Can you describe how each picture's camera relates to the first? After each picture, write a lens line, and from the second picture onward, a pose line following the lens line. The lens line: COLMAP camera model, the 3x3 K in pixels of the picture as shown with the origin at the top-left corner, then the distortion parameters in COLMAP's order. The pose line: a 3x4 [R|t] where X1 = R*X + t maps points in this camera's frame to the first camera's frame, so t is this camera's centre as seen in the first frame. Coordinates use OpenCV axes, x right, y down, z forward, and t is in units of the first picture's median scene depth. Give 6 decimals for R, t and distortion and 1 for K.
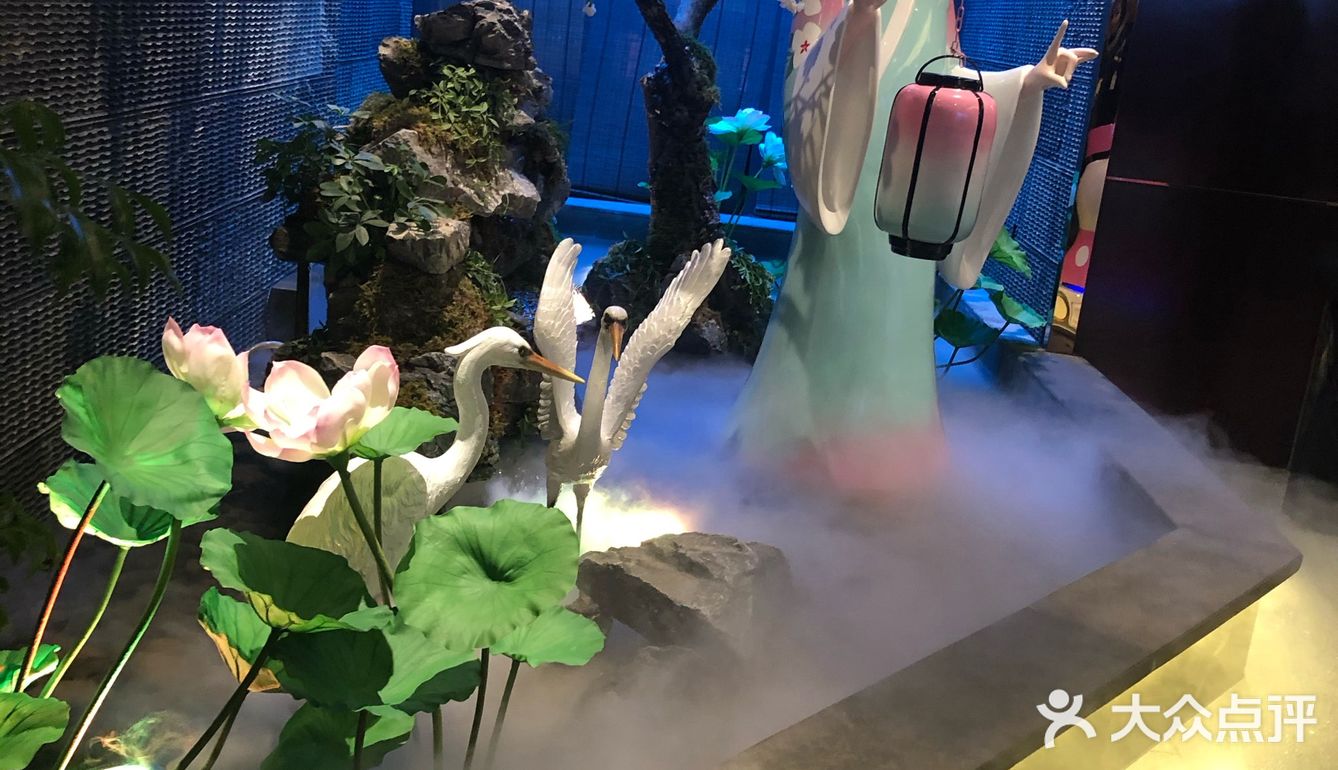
lens RADIAL K [[1107.4, 0, 669.9], [0, 1107.4, 381.1], [0, 0, 1]] dist [-0.011531, -0.000957]
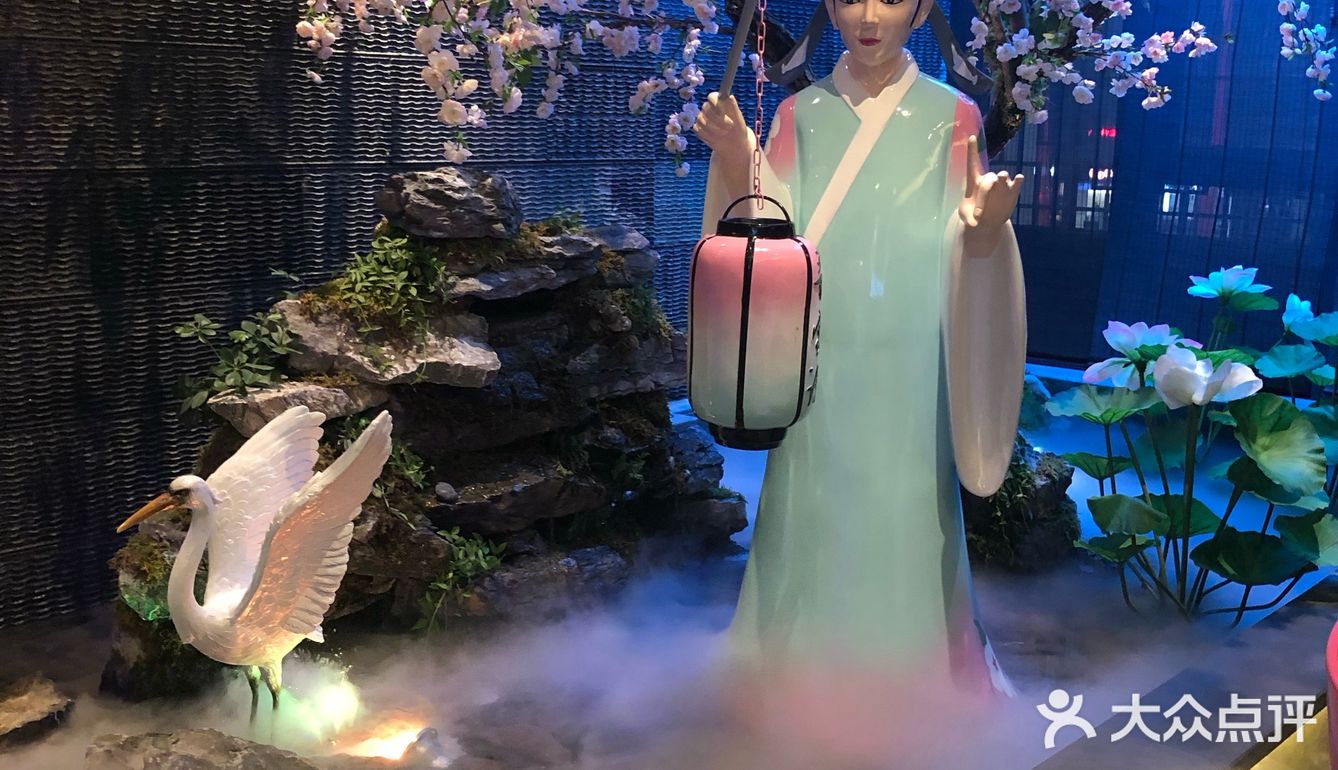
lens RADIAL K [[1105.4, 0, 669.0], [0, 1105.4, 385.0], [0, 0, 1]] dist [-0.008815, -0.006115]
pose [[0.809282, 0.032156, -0.586539, 0.616455], [-0.110467, 0.989017, -0.098196, -0.078266], [0.576940, 0.144261, 0.803946, 0.348548]]
